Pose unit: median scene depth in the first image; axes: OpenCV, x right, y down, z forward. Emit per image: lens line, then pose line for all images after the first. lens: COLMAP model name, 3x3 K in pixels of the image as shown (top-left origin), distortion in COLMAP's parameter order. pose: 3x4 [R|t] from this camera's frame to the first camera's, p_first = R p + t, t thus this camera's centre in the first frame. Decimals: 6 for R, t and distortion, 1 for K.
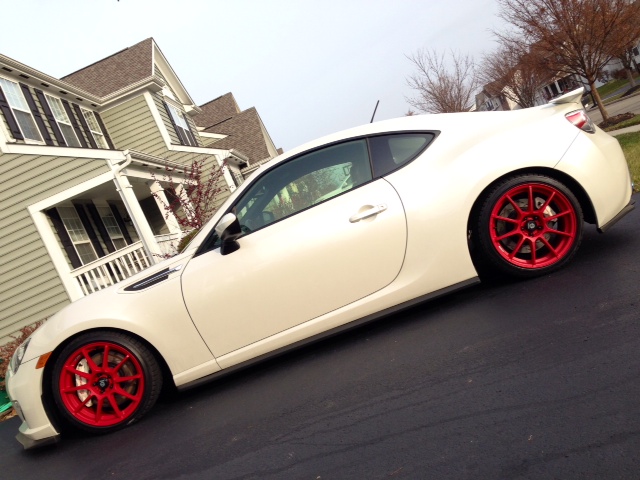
lens RADIAL K [[612.5, 0, 320.0], [0, 612.5, 240.0], [0, 0, 1]] dist [0.252571, -0.519010]
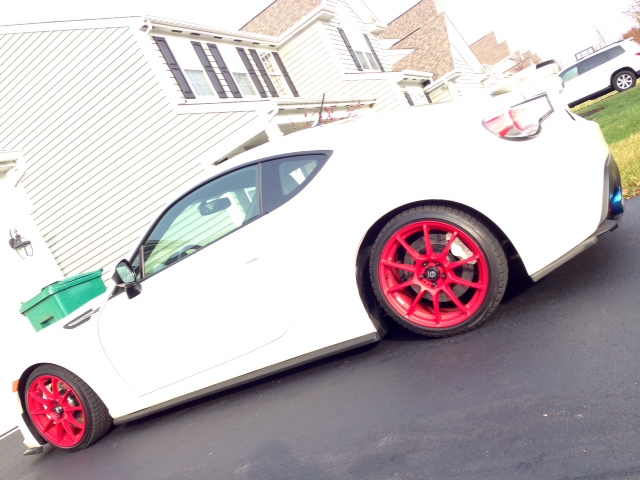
lens RADIAL K [[620.7, 0, 320.0], [0, 620.7, 240.0], [0, 0, 1]] dist [0.053557, 0.000230]
pose [[0.909039, -0.013515, -0.416492, 0.444628], [0.083129, 0.985266, 0.149465, -0.159287], [0.408336, -0.170492, 0.896769, 0.218508]]
